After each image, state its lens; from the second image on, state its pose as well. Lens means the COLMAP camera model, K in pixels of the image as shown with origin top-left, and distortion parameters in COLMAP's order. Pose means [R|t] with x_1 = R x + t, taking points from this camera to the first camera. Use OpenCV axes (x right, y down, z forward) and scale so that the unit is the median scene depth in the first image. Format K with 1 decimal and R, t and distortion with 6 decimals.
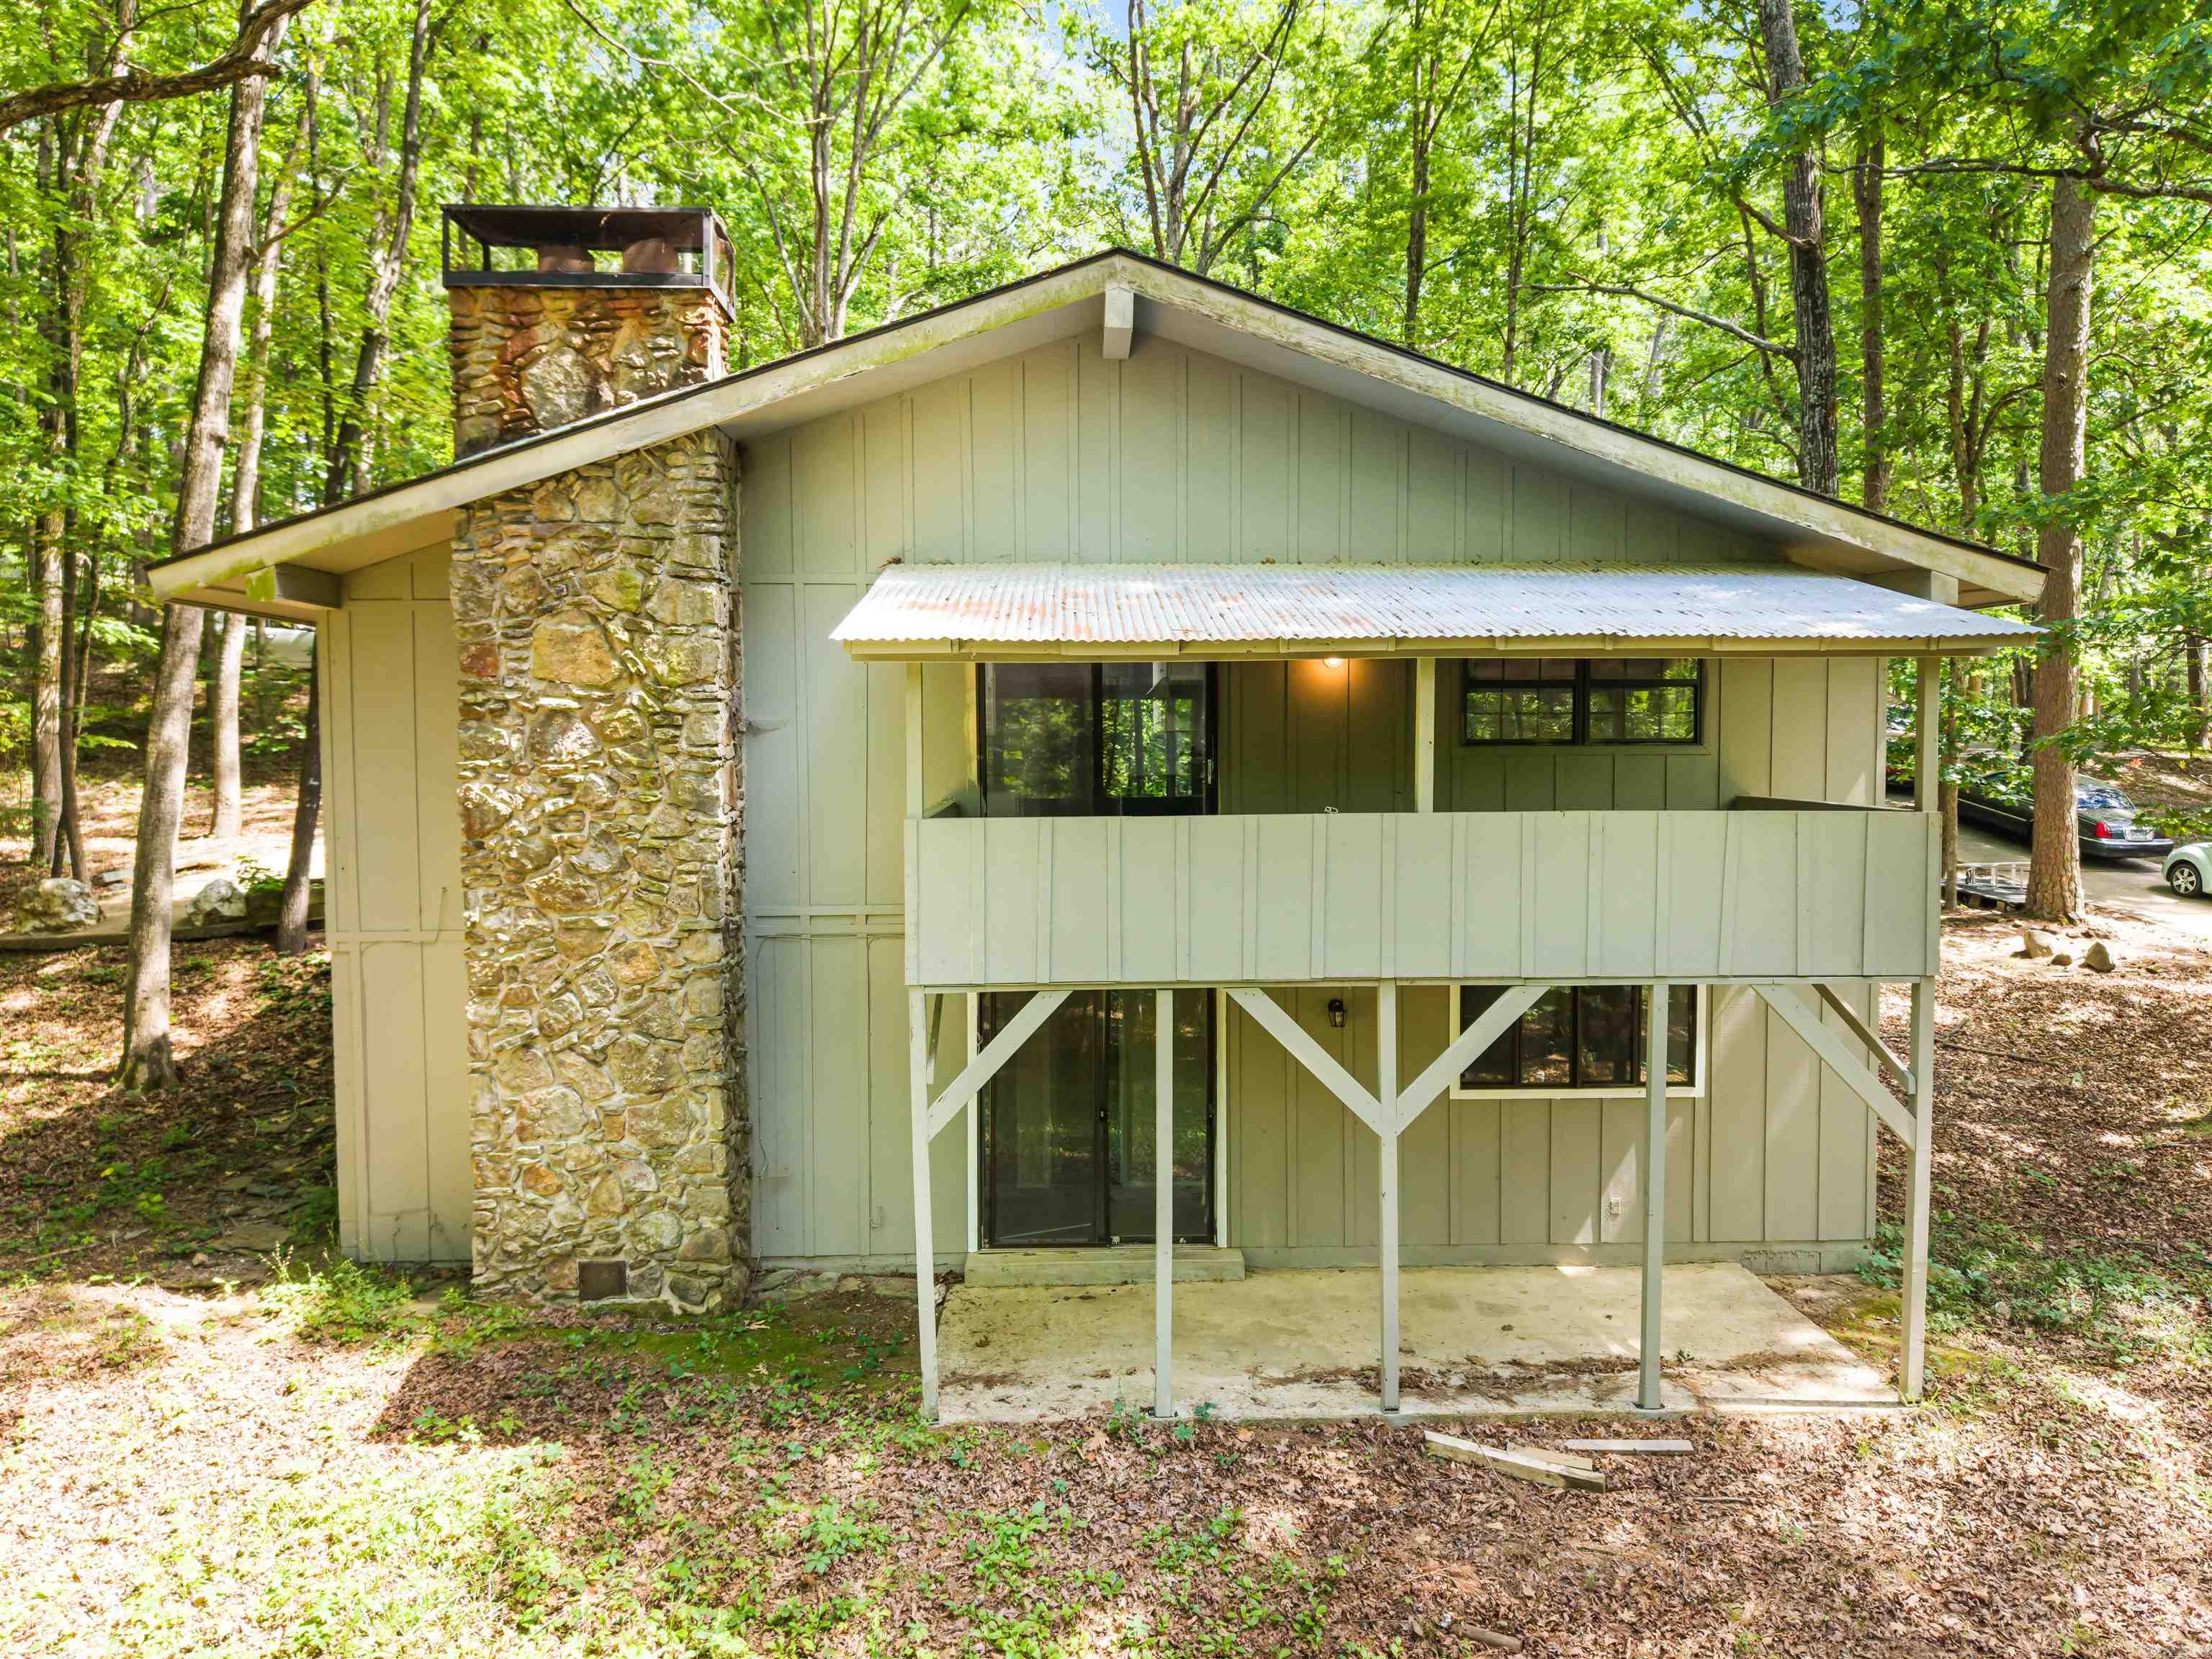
lens RADIAL K [[1514.4, 0, 1106.0], [0, 1514.4, 829.5], [0, 0, 1]] dist [0.063632, -0.085638]
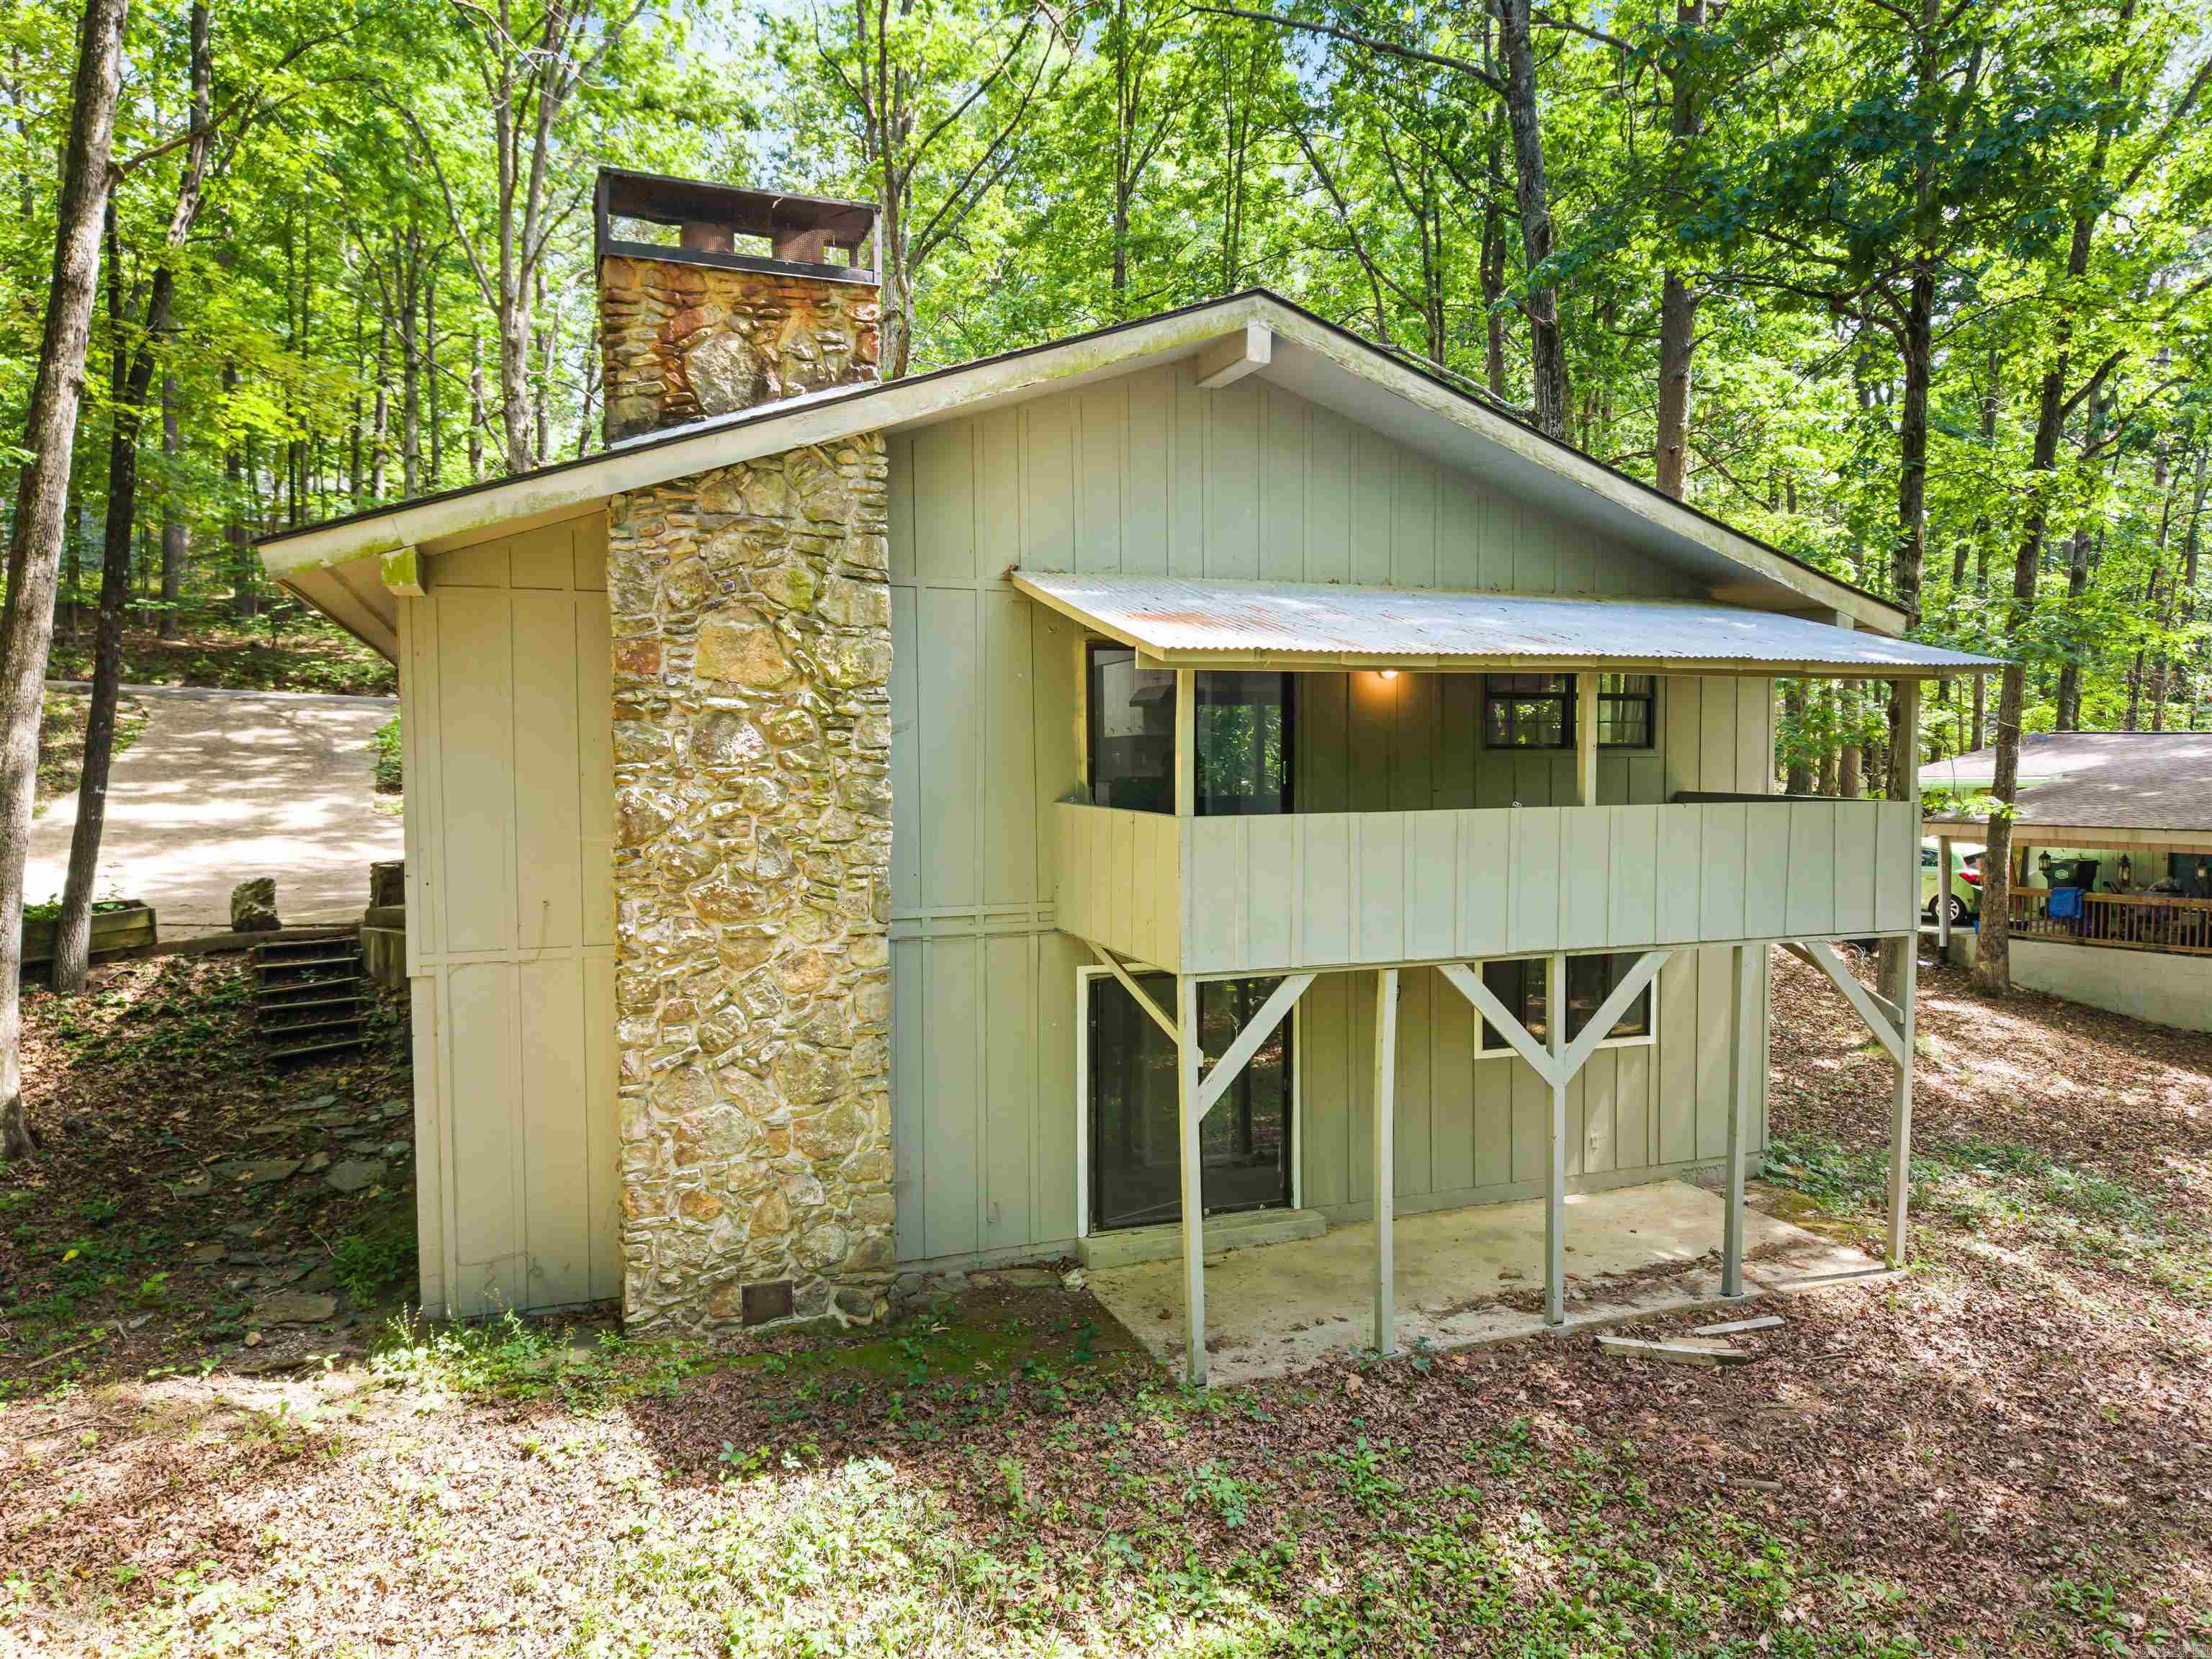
lens RADIAL K [[1501.8, 0, 1113.3], [0, 1501.8, 829.2], [0, 0, 1]] dist [0.090718, -0.129966]
pose [[0.941166, -0.015704, 0.337580, -0.451367], [0.016740, 0.999860, -0.000158, 0.000522], [-0.337531, 0.005800, 0.941297, 0.024619]]
